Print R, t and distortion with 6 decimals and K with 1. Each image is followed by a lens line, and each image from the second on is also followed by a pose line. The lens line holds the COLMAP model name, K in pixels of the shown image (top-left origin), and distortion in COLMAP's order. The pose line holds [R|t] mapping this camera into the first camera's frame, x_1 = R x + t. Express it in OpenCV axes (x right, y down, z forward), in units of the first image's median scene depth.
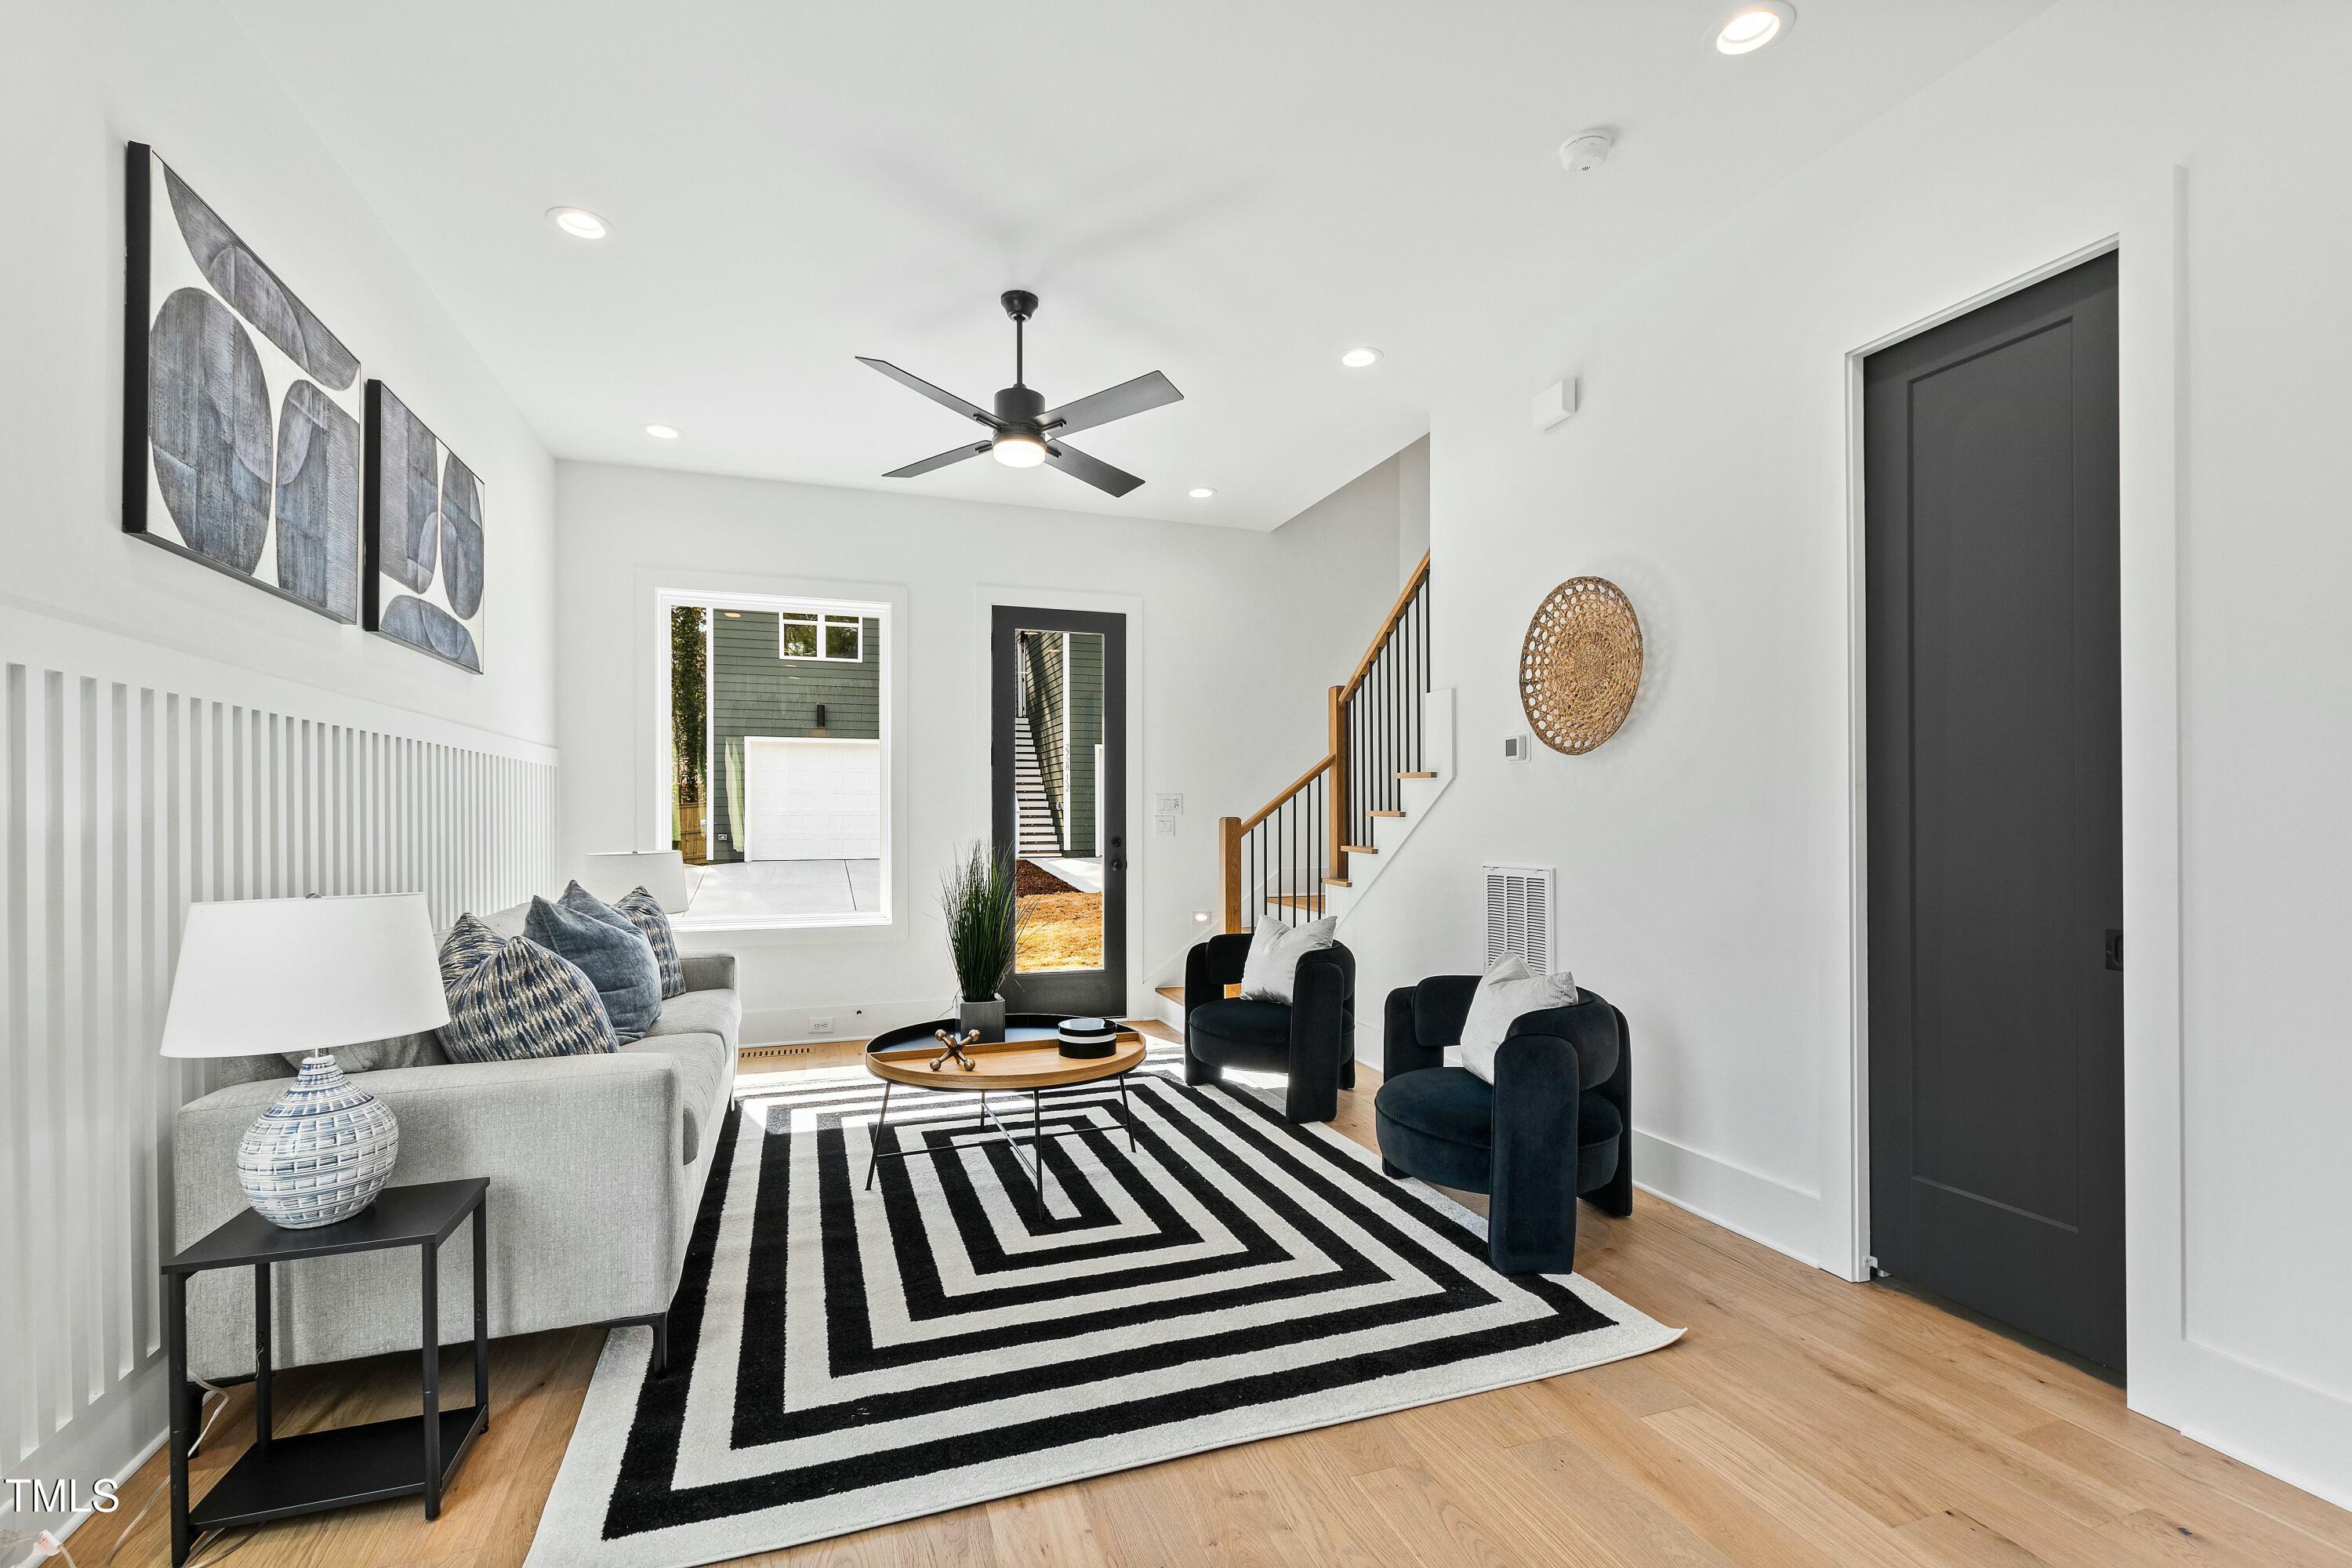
lens RADIAL K [[1027.4, 0, 1161.3], [0, 1027.4, 805.5], [0, 0, 1]] dist [0.001910, -0.001010]
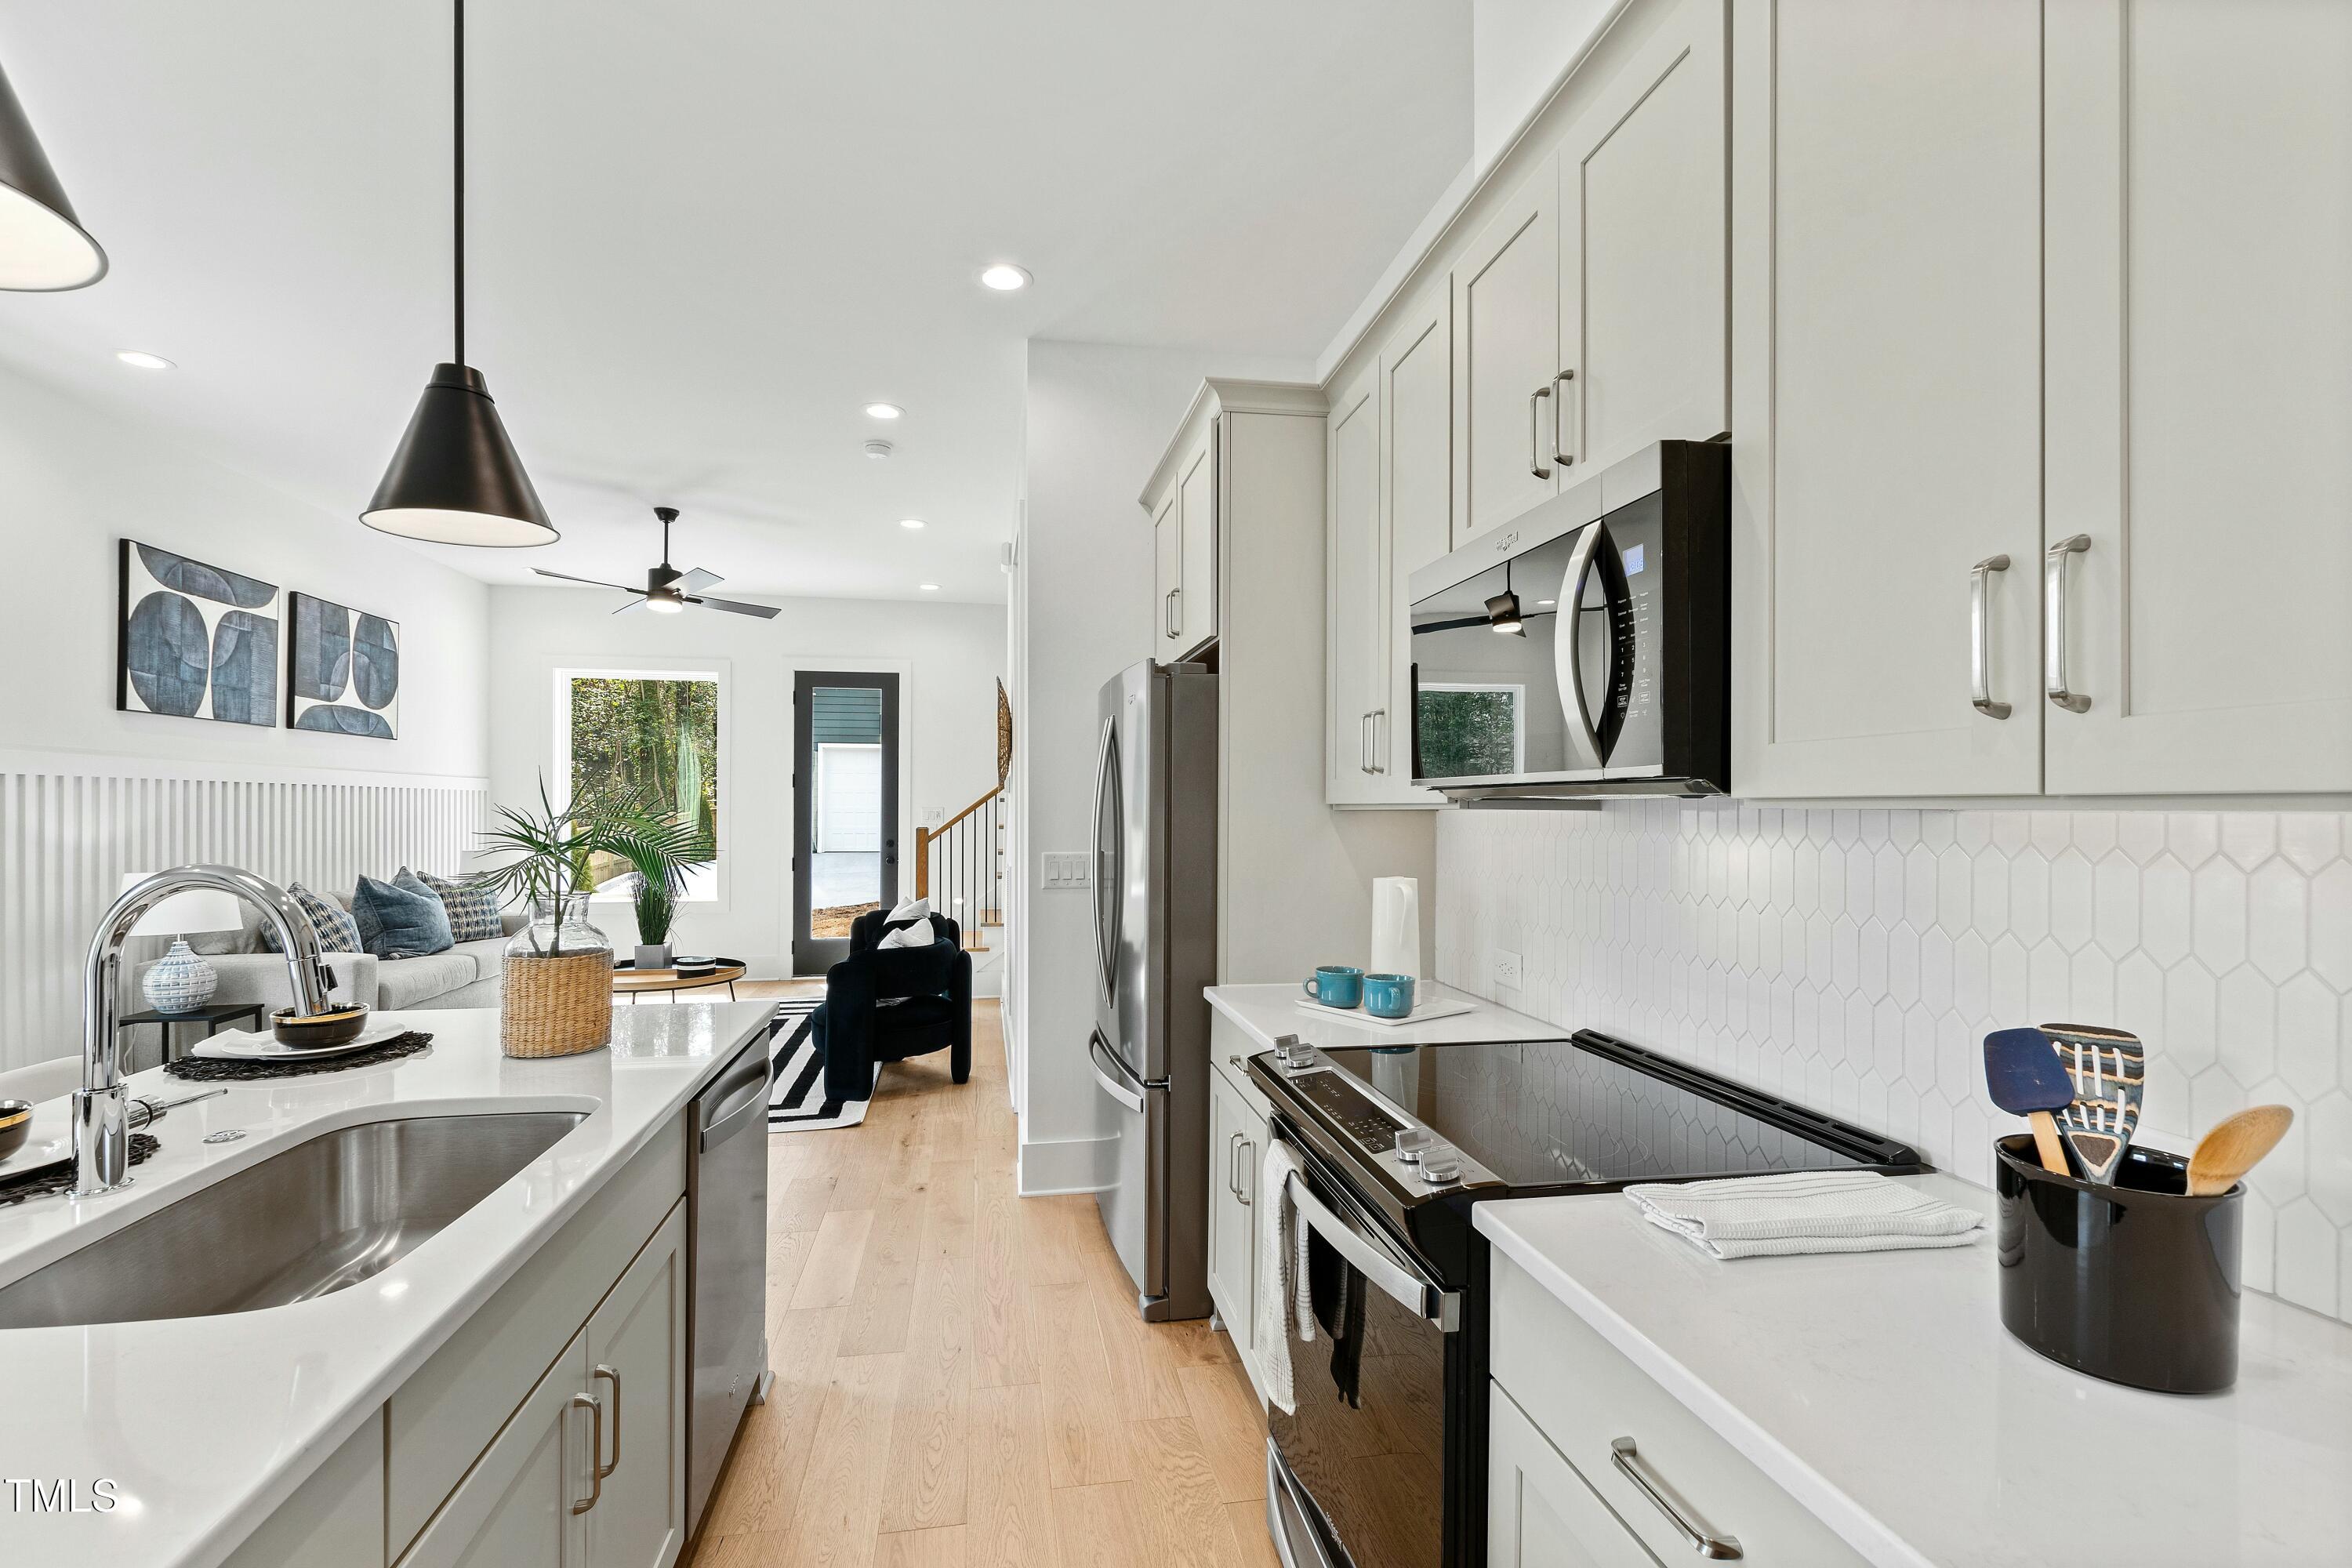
lens RADIAL K [[1027.4, 0, 1161.3], [0, 1027.4, 805.5], [0, 0, 1]] dist [0.001910, -0.001010]
pose [[0.988130, 0.005905, -0.153507, 1.103788], [-0.004355, 0.999936, 0.010436, -0.060740], [0.153559, -0.009643, 0.988092, -0.608833]]
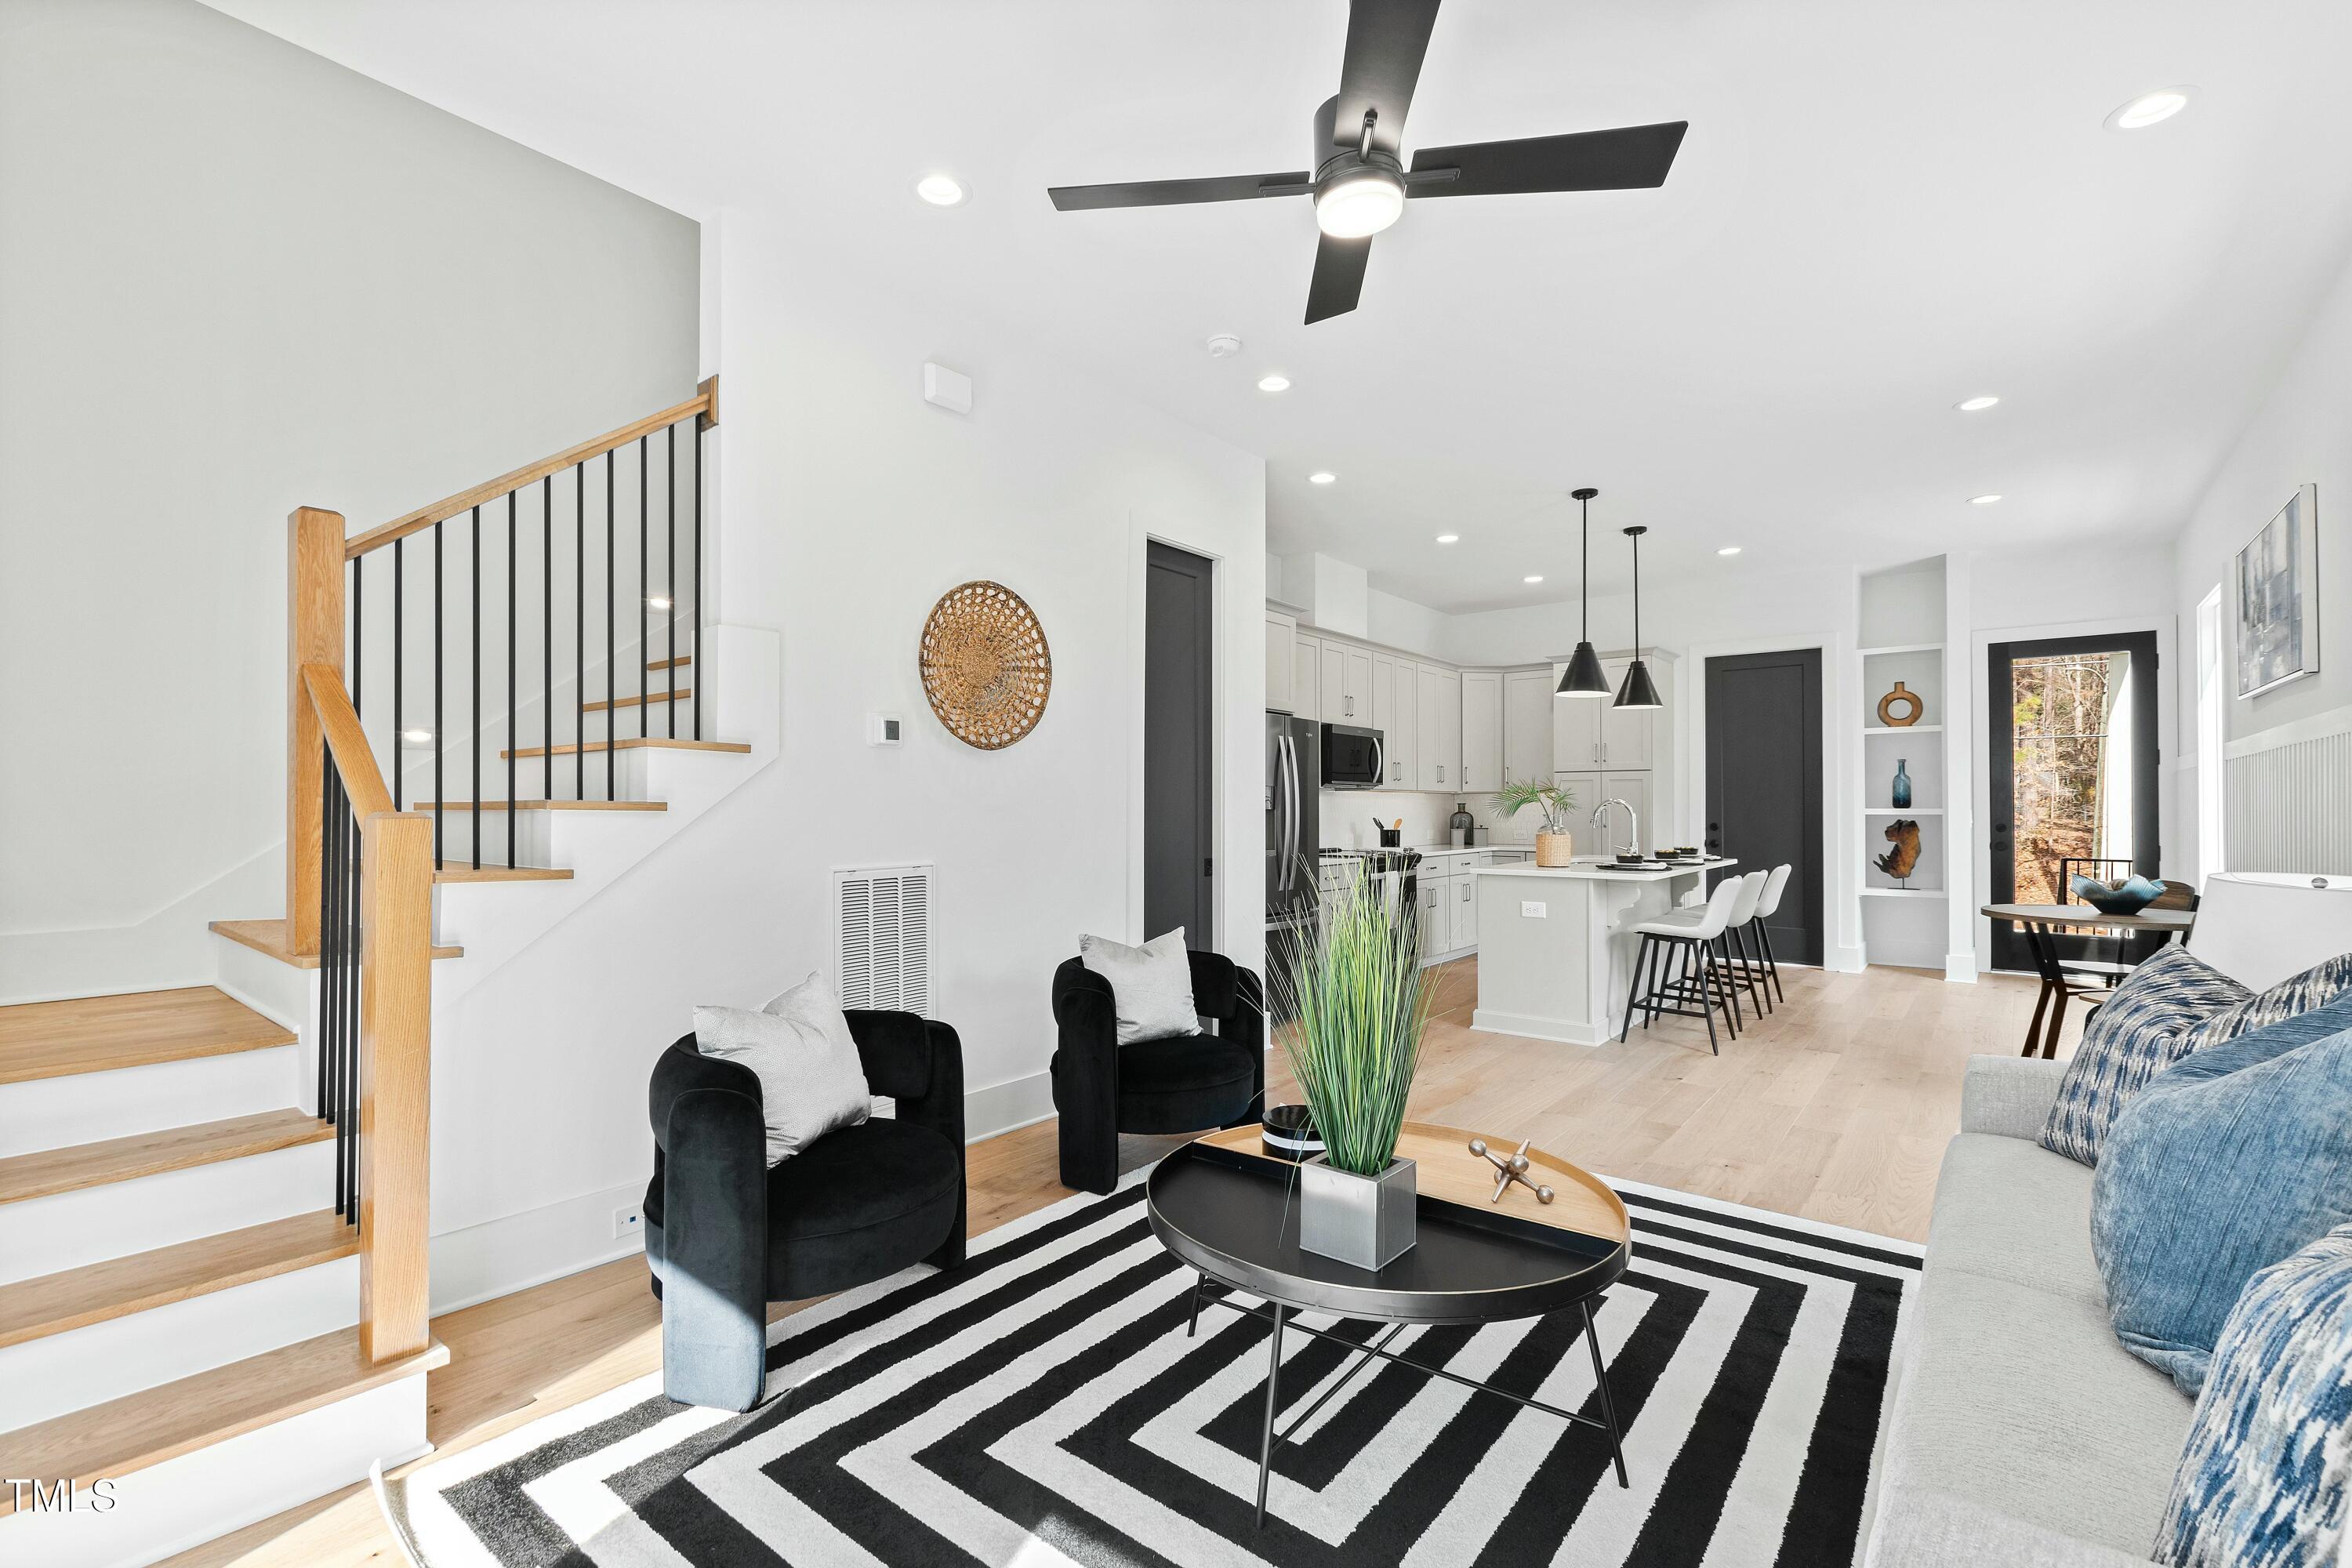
lens RADIAL K [[1027.4, 0, 1161.3], [0, 1027.4, 805.5], [0, 0, 1]] dist [0.001910, -0.001010]
pose [[-0.524869, 0.003447, 0.851176, -0.726001], [-0.009026, 0.999913, -0.009615, 0.019513], [-0.851135, -0.012730, -0.524793, 1.755967]]
